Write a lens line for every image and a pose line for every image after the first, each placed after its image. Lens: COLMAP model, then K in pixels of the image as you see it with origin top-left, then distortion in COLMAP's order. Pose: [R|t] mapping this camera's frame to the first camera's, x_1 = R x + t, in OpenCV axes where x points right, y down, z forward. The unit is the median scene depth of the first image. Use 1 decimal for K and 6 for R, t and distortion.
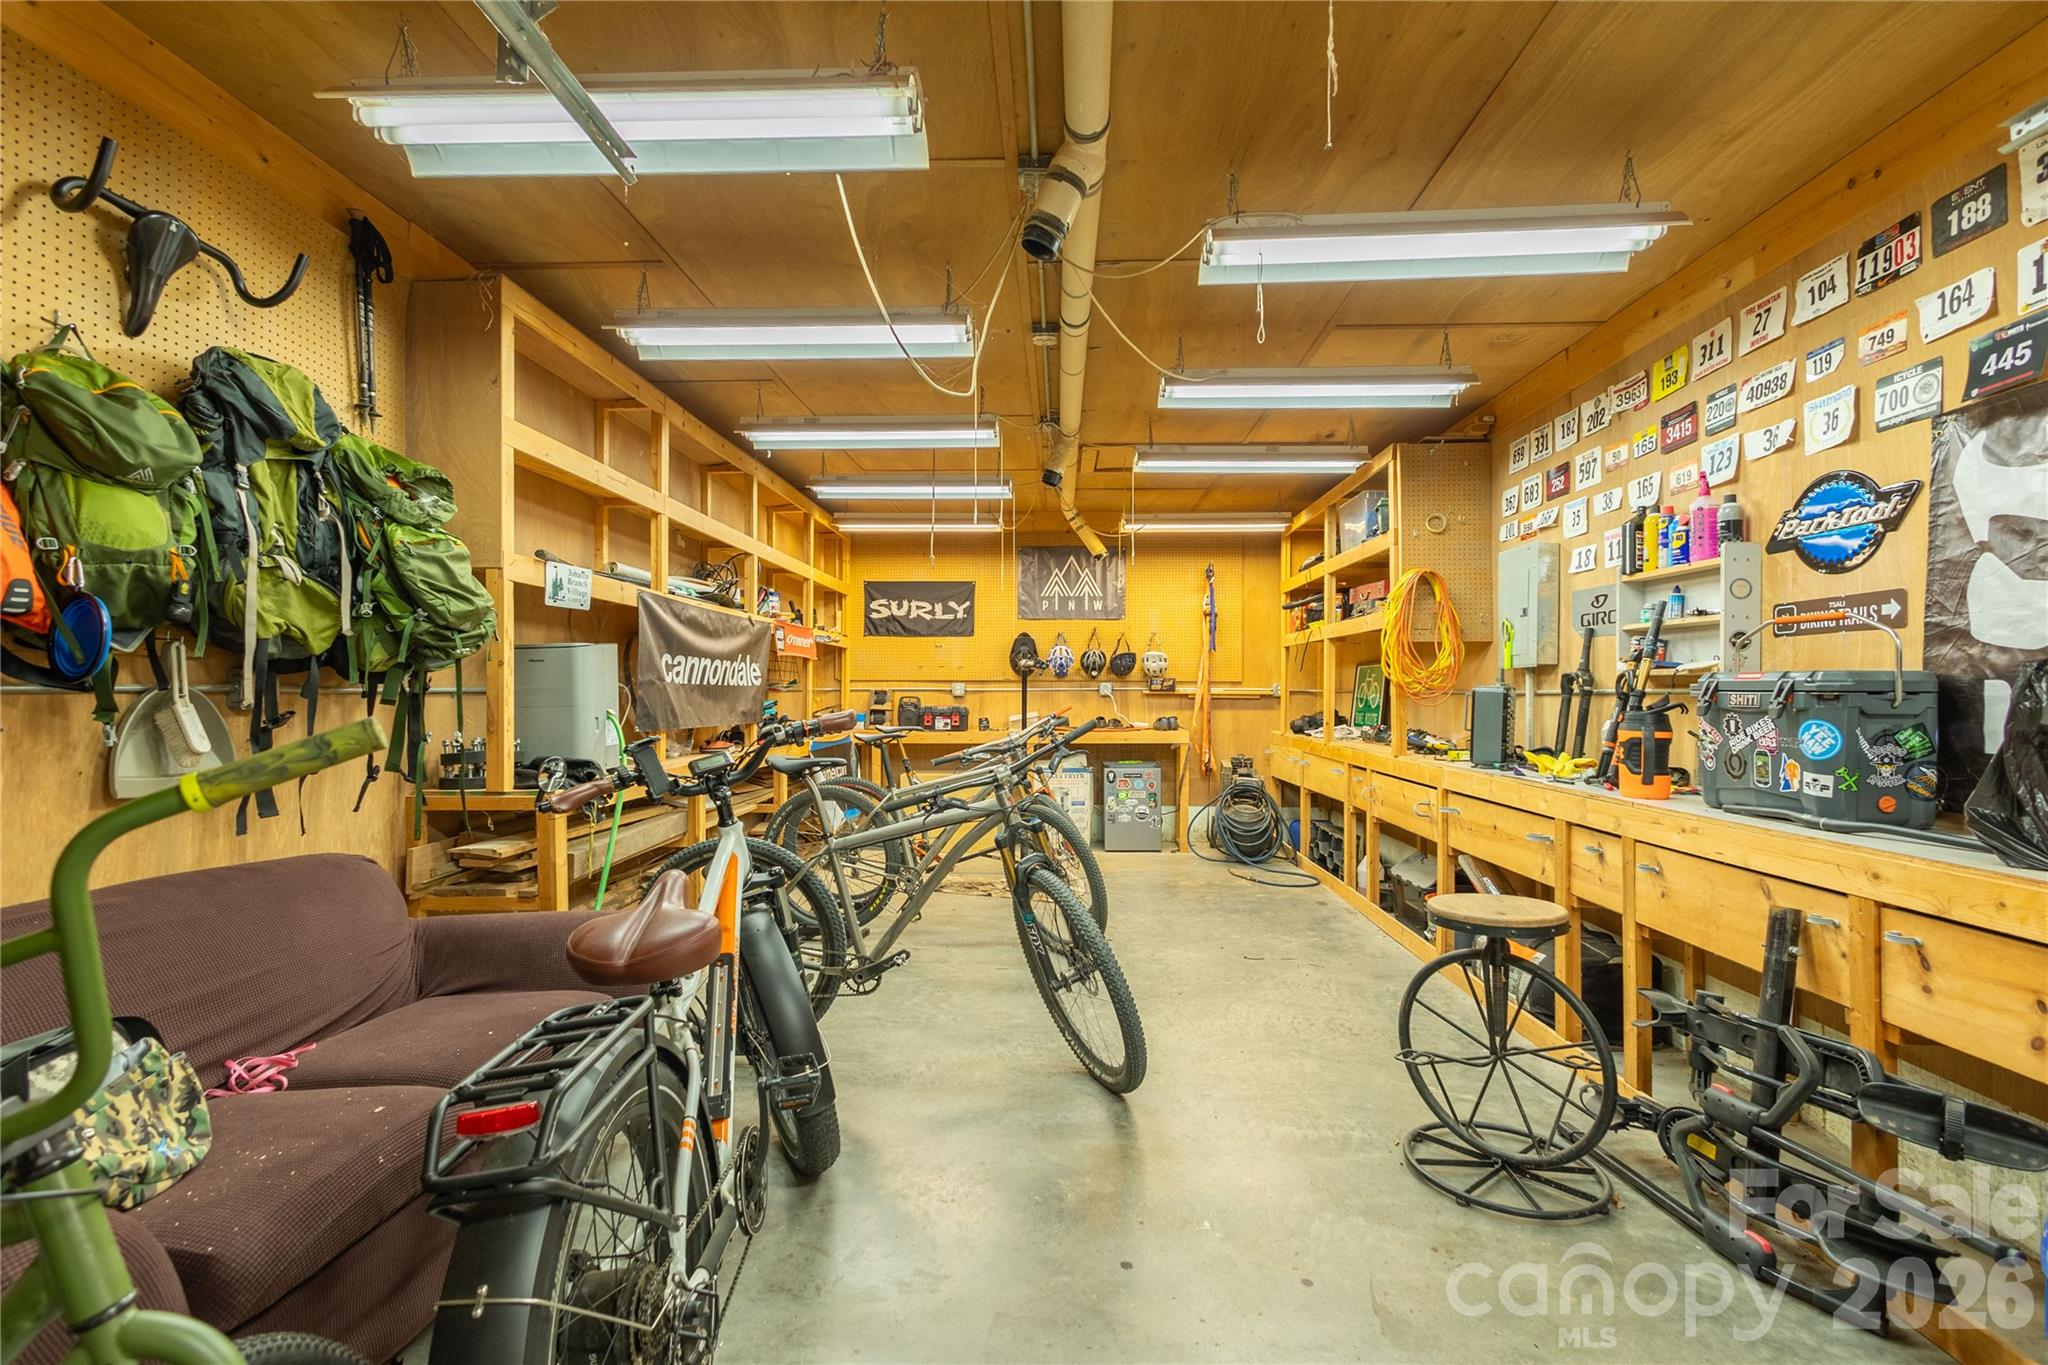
lens RADIAL K [[935.9, 0, 1027.5], [0, 935.9, 684.7], [0, 0, 1]] dist [0.008777, -0.003610]
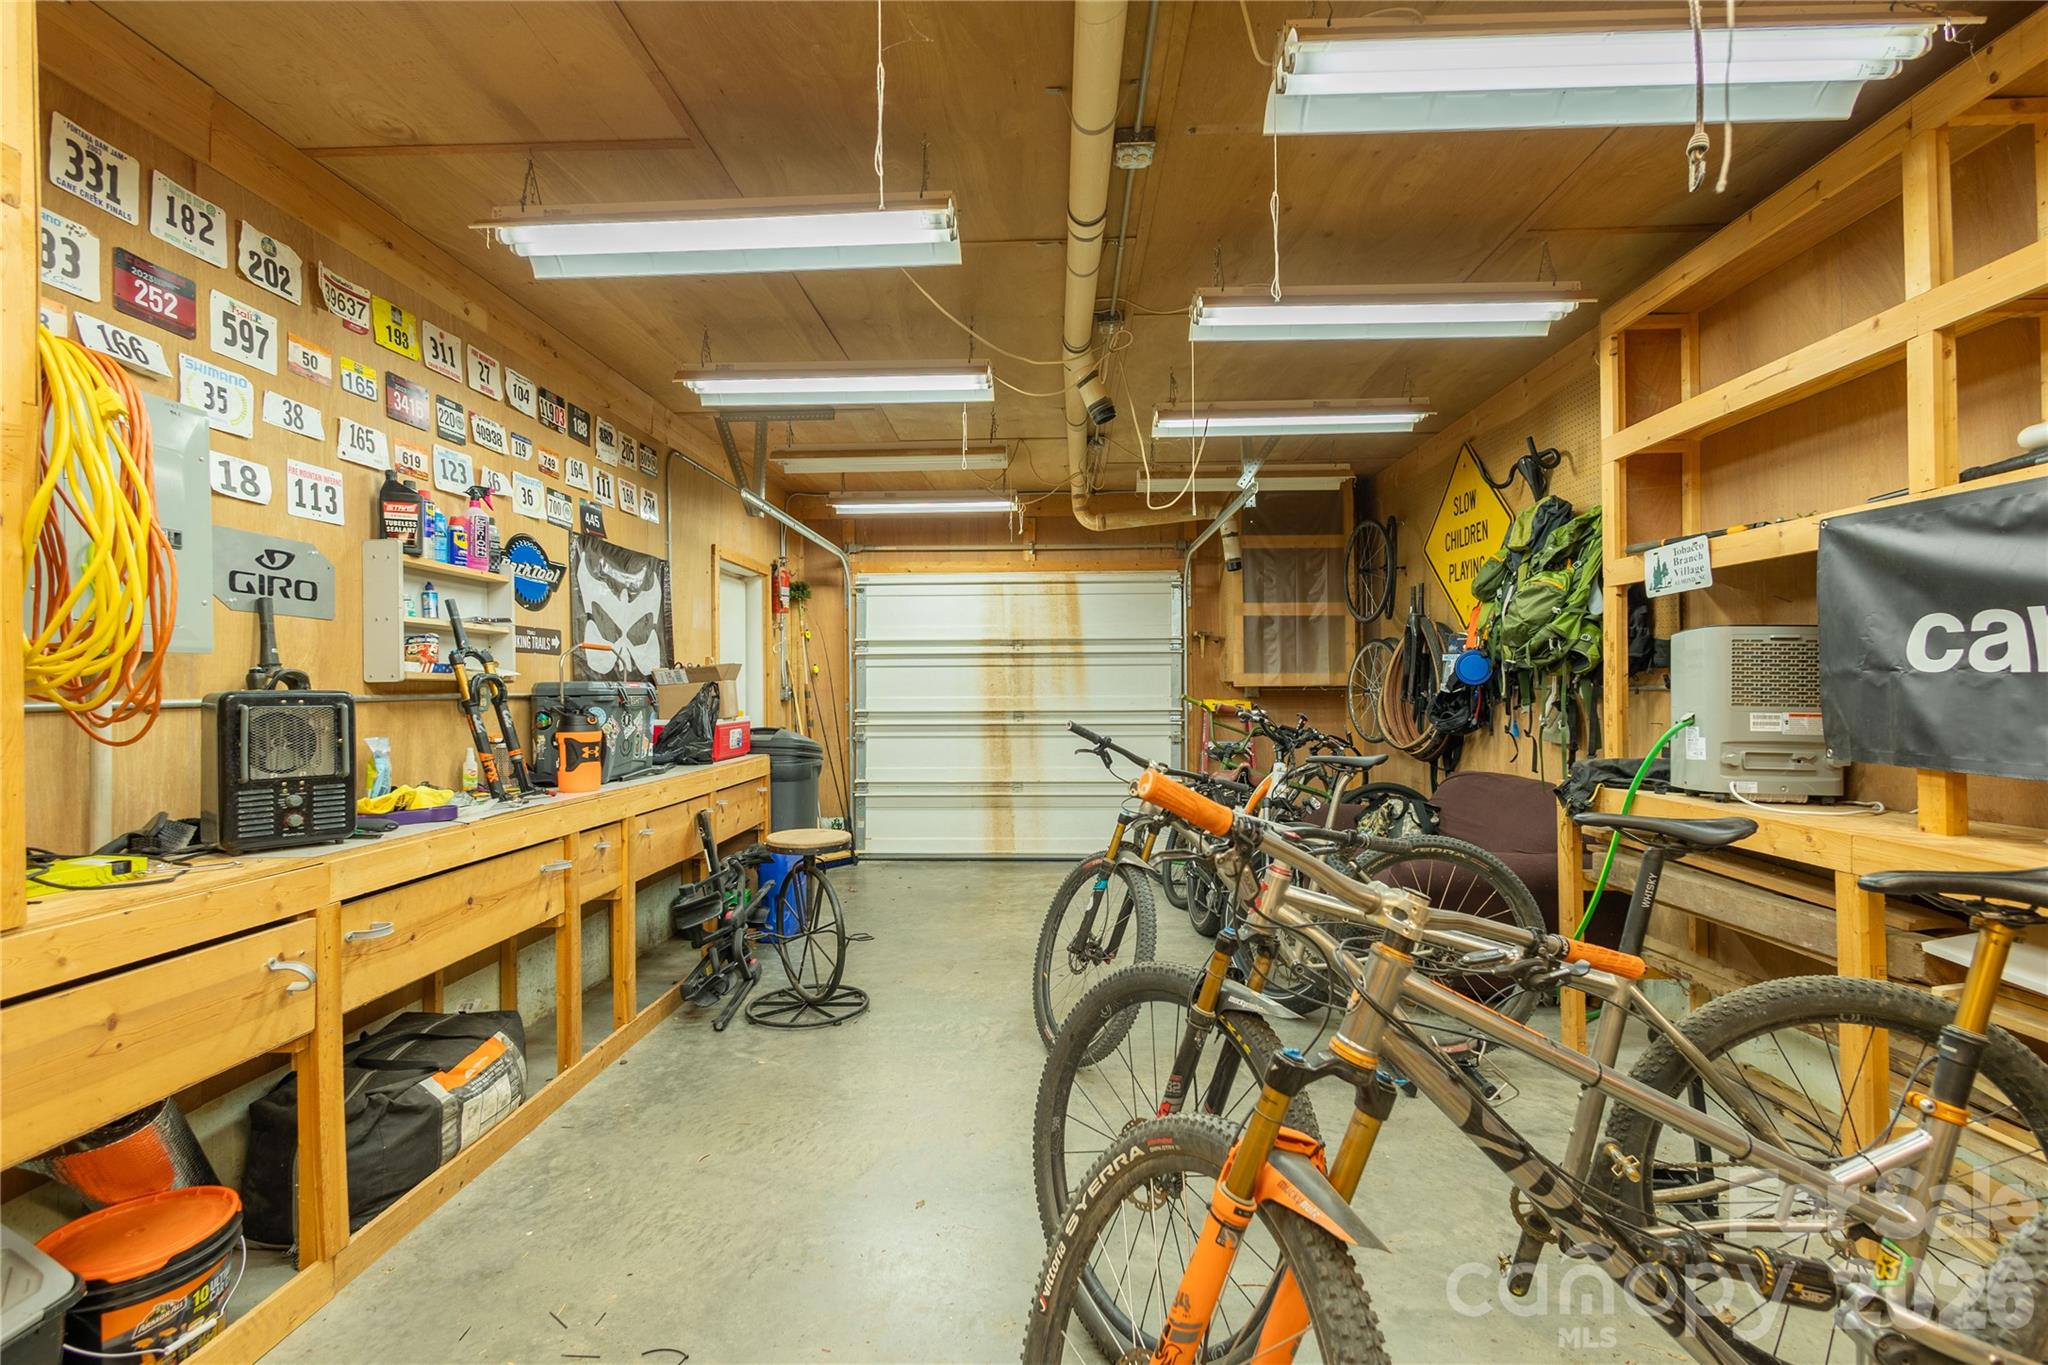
lens RADIAL K [[935.9, 0, 1019.2], [0, 935.9, 682.6], [0, 0, 1]] dist [0.008777, -0.003610]
pose [[-0.999902, 0.007275, 0.011965, 0.116129], [0.007112, 0.999883, -0.013564, 0.009245], [-0.012063, -0.013478, -0.999836, 2.035212]]
